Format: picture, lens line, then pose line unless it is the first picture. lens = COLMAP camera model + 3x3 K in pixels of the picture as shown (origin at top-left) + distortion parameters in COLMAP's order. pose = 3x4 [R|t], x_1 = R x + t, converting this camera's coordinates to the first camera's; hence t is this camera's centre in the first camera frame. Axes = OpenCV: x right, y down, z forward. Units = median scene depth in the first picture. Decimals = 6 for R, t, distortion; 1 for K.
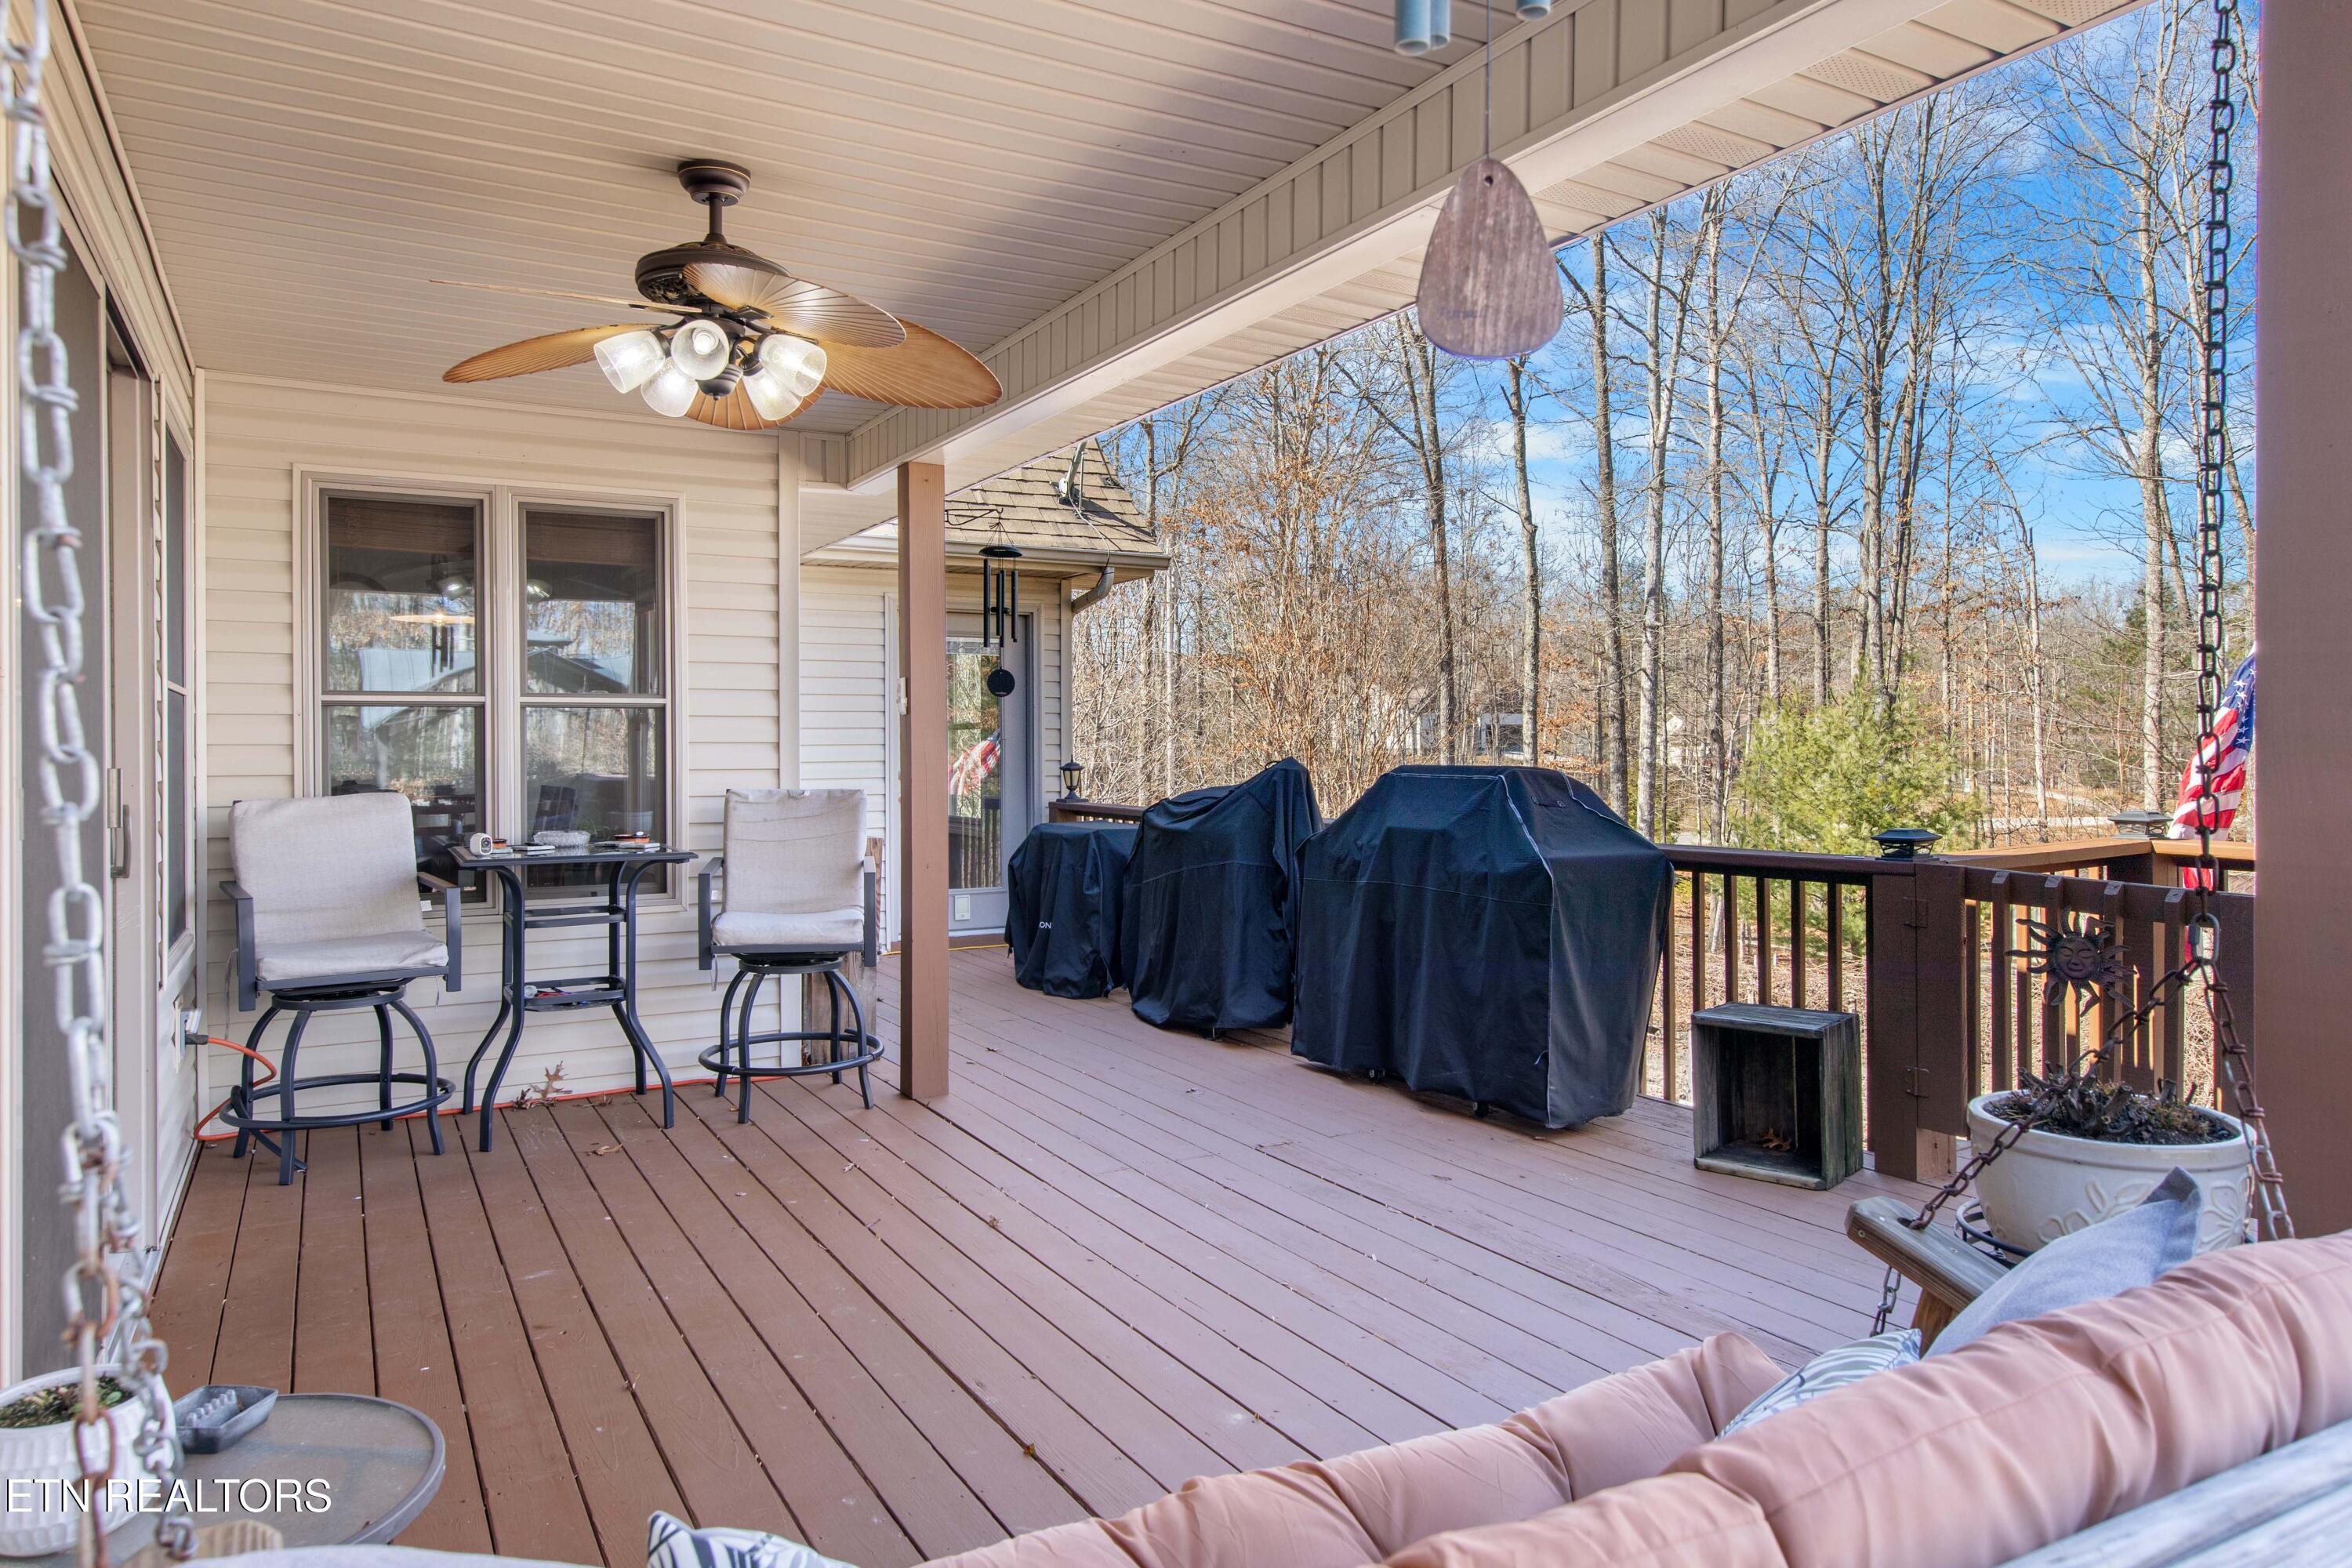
lens RADIAL K [[1512.6, 0, 1169.2], [0, 1512.6, 766.5], [0, 0, 1]] dist [0.004726, 0.000400]
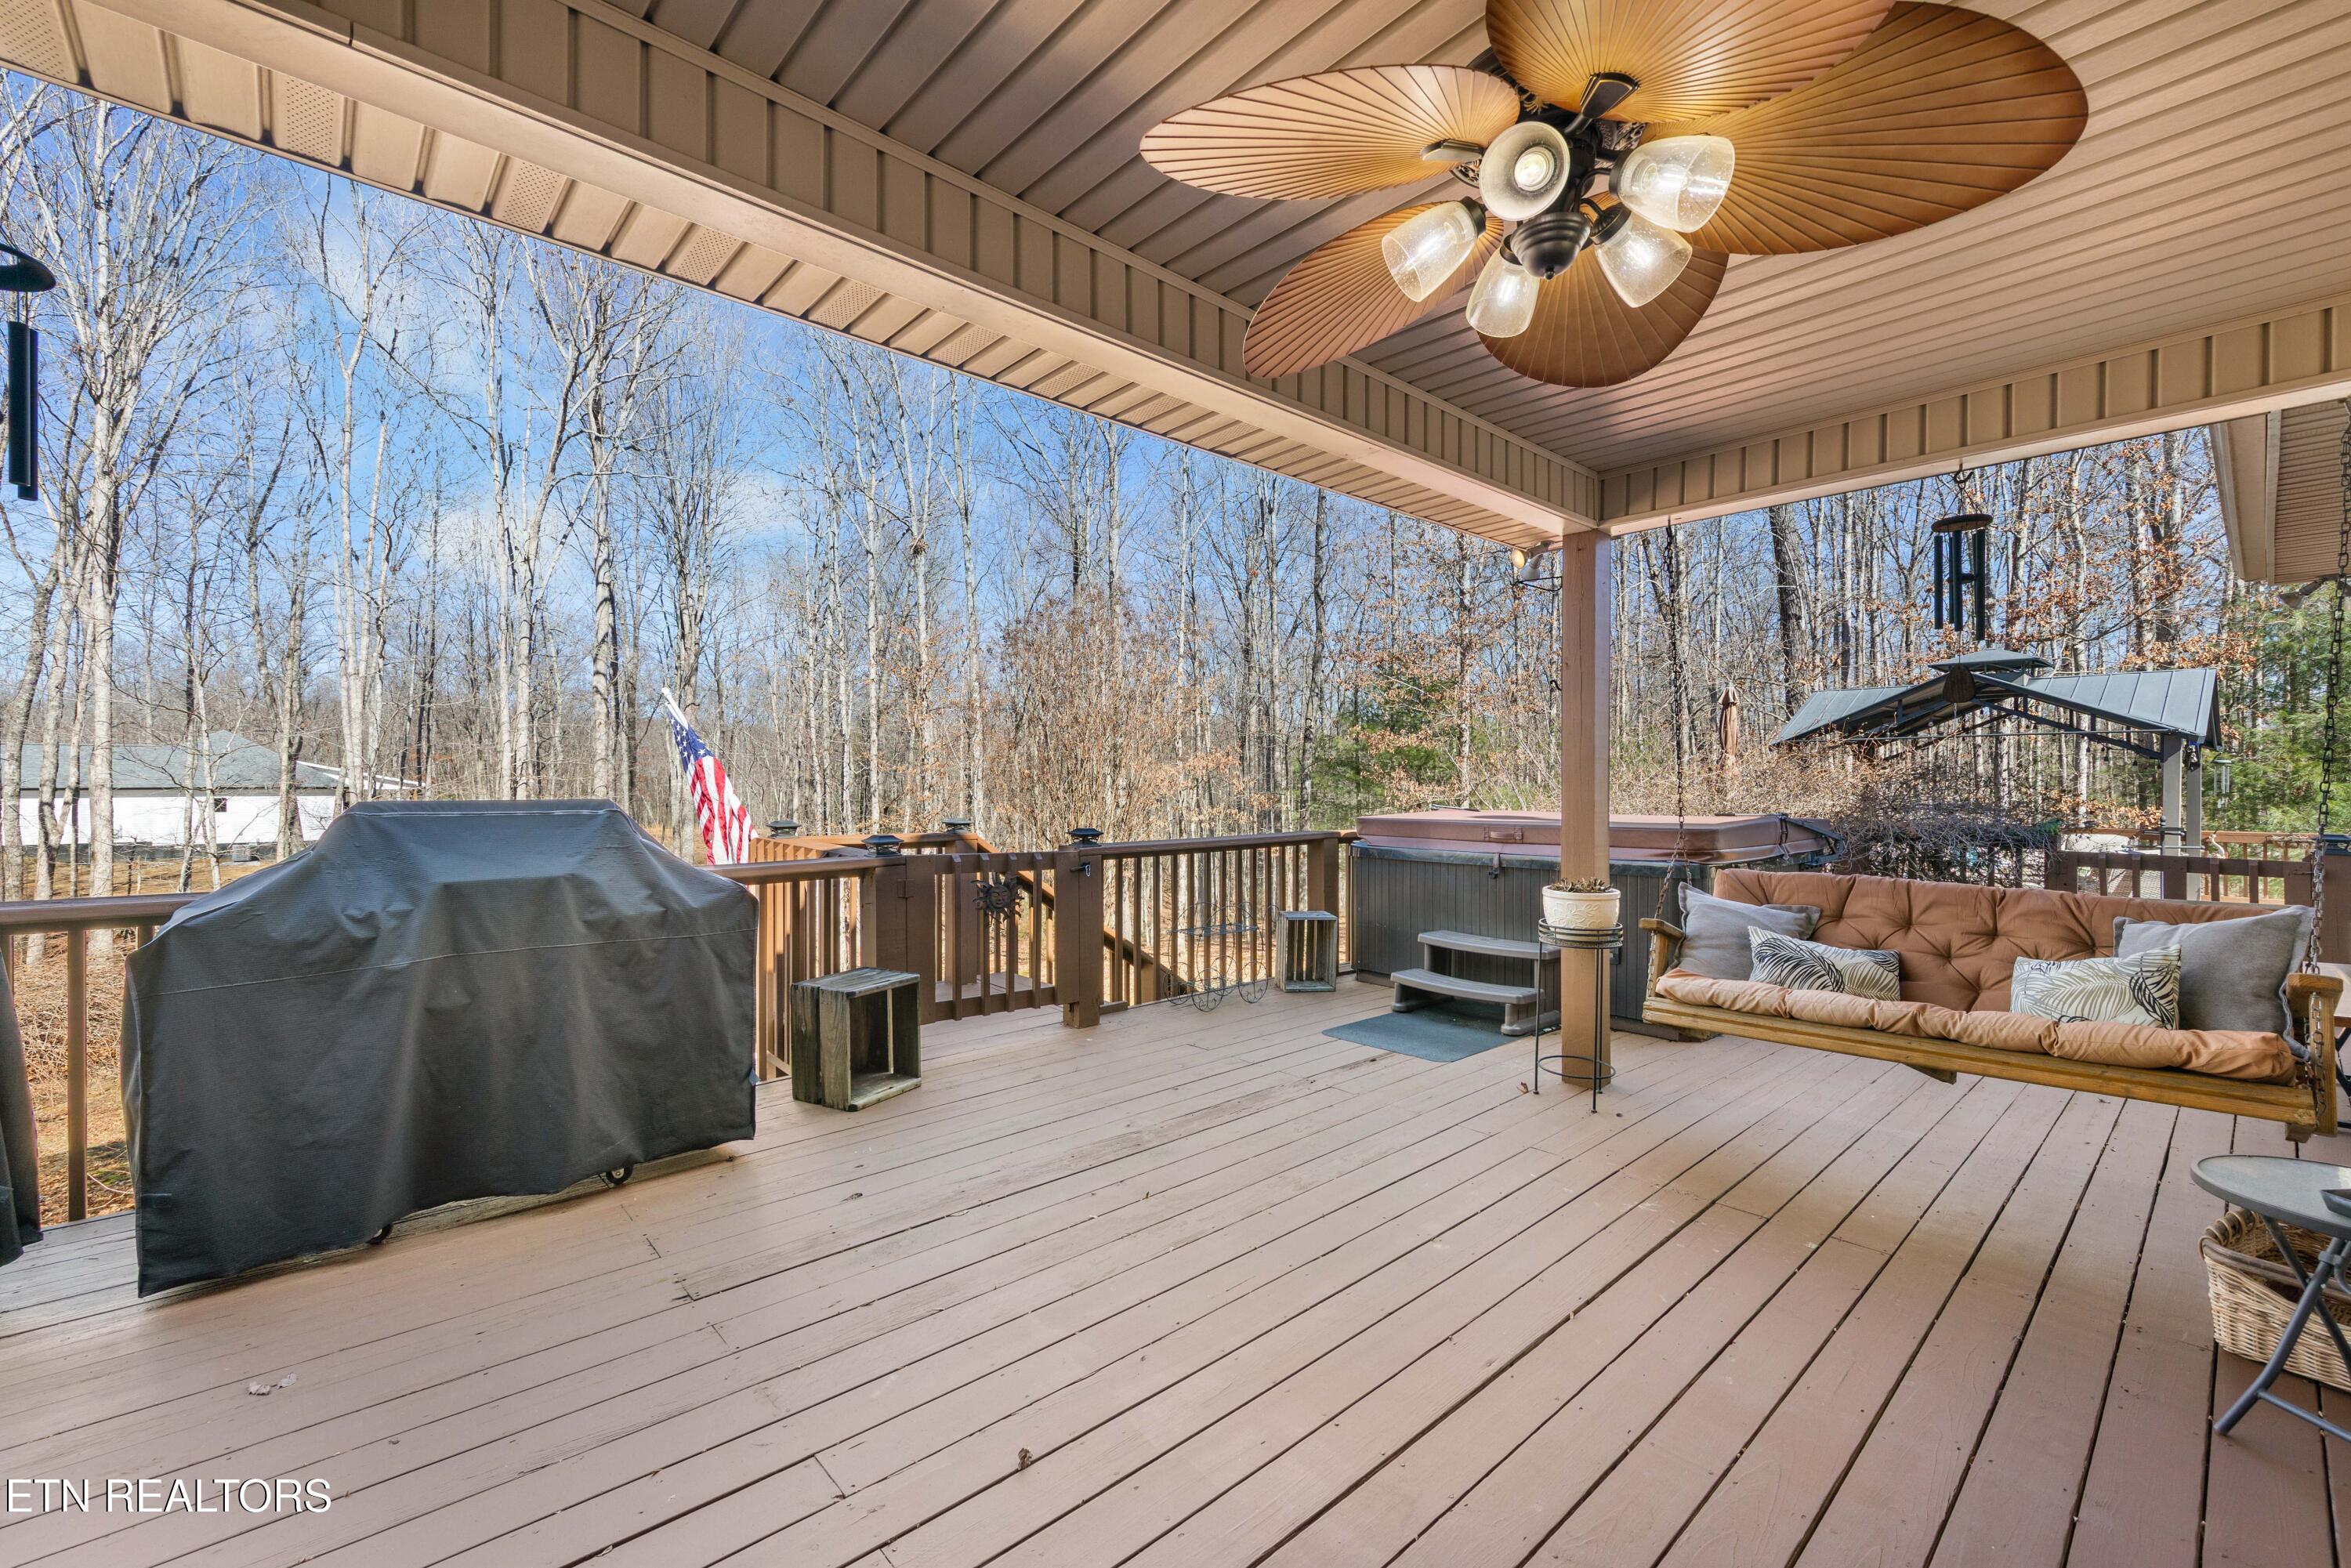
lens RADIAL K [[987.4, 0, 1163.7], [0, 987.4, 797.9], [0, 0, 1]] dist [0.001841, 0.000060]
pose [[-0.228488, -0.011310, 0.973481, -0.644742], [0.011911, 0.999825, 0.014412, -0.006551], [-0.973474, 0.014889, -0.228313, 1.180989]]
